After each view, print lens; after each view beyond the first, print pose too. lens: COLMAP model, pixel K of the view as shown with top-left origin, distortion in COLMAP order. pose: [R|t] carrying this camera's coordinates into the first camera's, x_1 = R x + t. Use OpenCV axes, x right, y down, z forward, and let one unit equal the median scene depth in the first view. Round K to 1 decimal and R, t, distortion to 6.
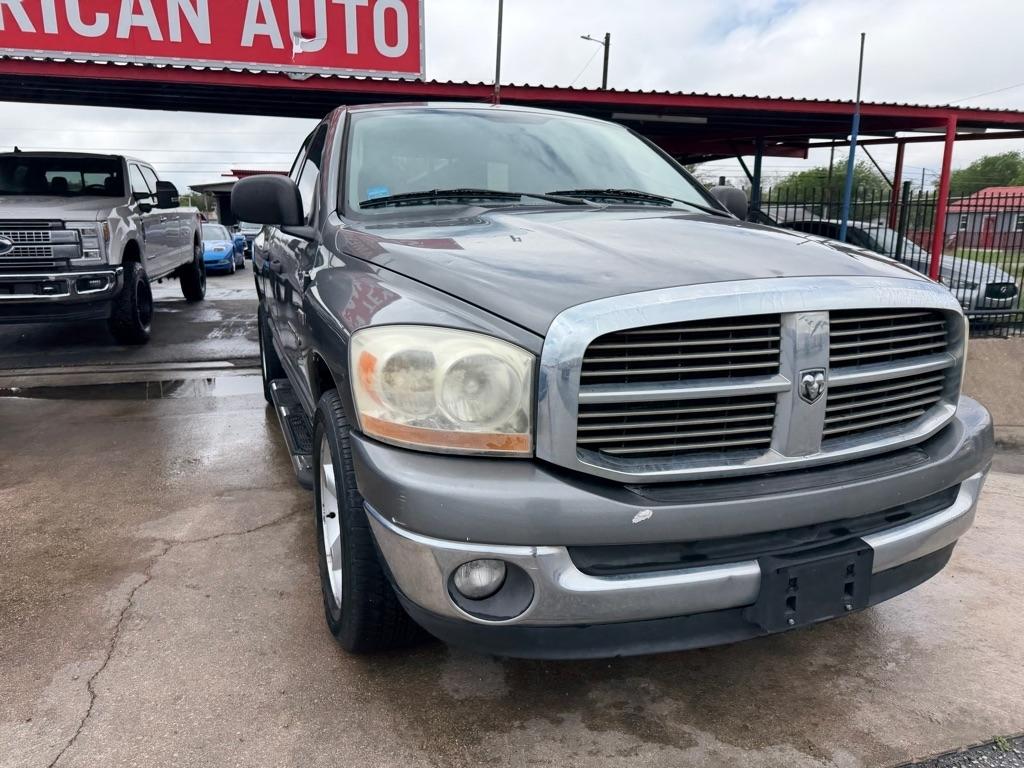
lens RADIAL K [[743.3, 0, 501.3], [0, 743.3, 386.9], [0, 0, 1]] dist [0.040662, -0.042845]
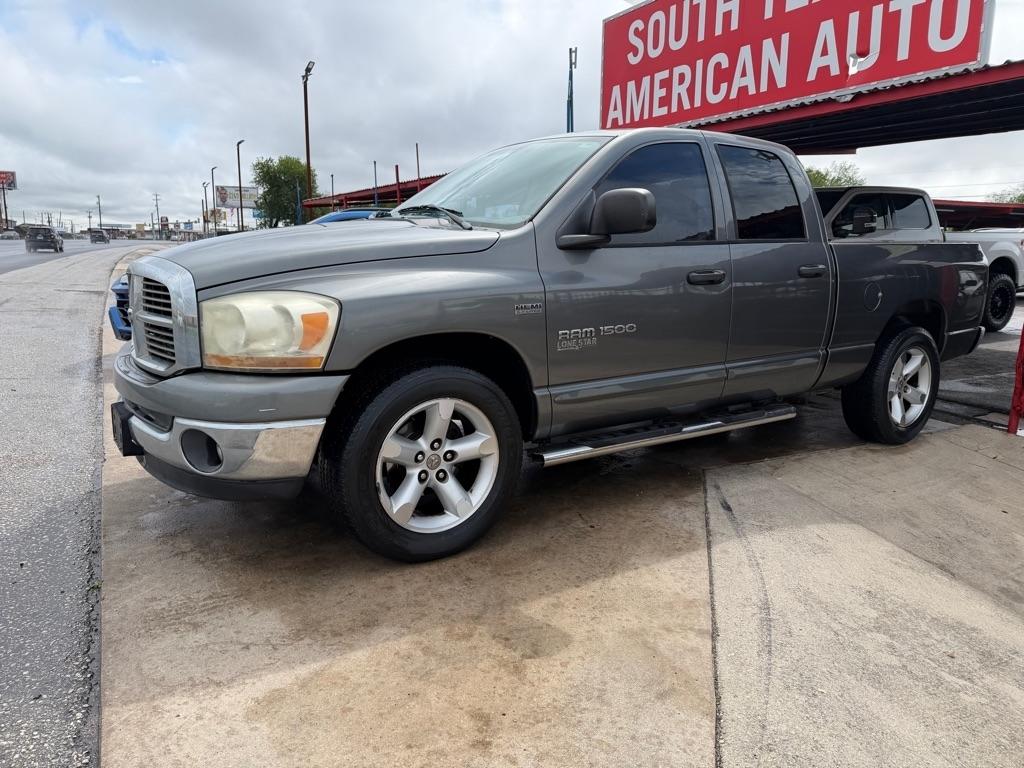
lens RADIAL K [[721.9, 0, 516.2], [0, 721.9, 368.6], [0, 0, 1]] dist [0.036975, -0.050964]
pose [[0.240909, 0.162485, -0.956850, 1.215456], [-0.186226, 0.975306, 0.118733, -0.182034], [0.952514, 0.149586, 0.265219, 0.730779]]
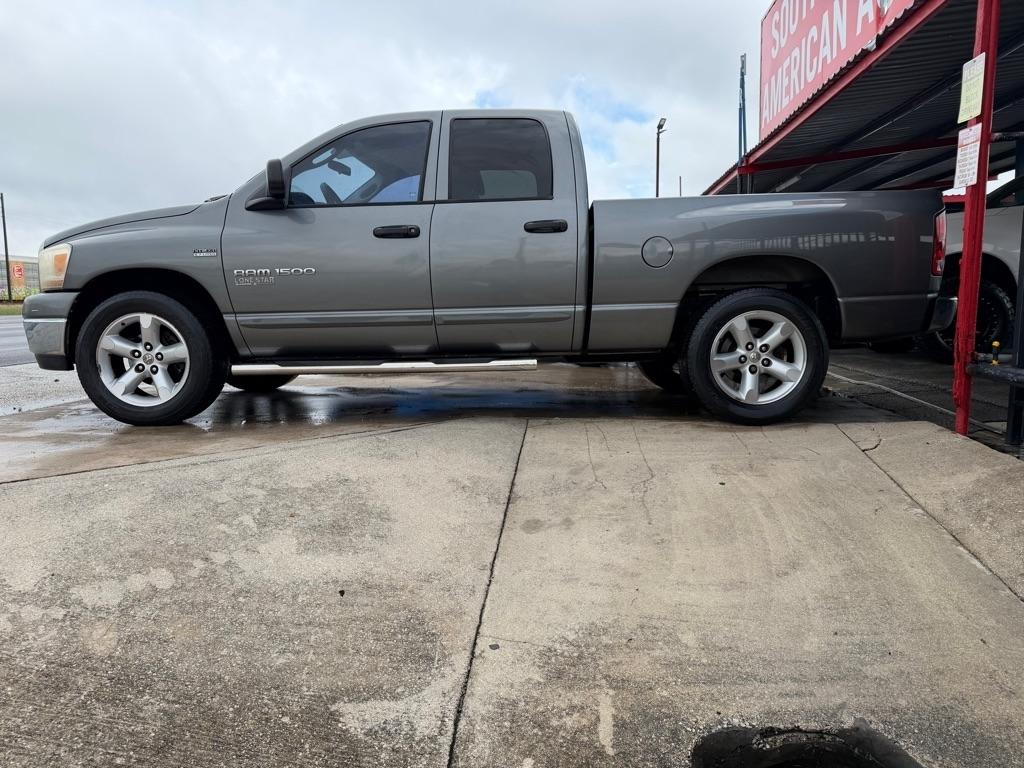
lens RADIAL K [[721.9, 0, 515.4], [0, 721.9, 375.3], [0, 0, 1]] dist [0.036975, -0.050964]
pose [[-0.356360, 0.094118, -0.929596, 1.343601], [-0.154203, 0.975346, 0.157864, -0.224894], [0.921536, 0.199603, -0.333061, 1.916085]]
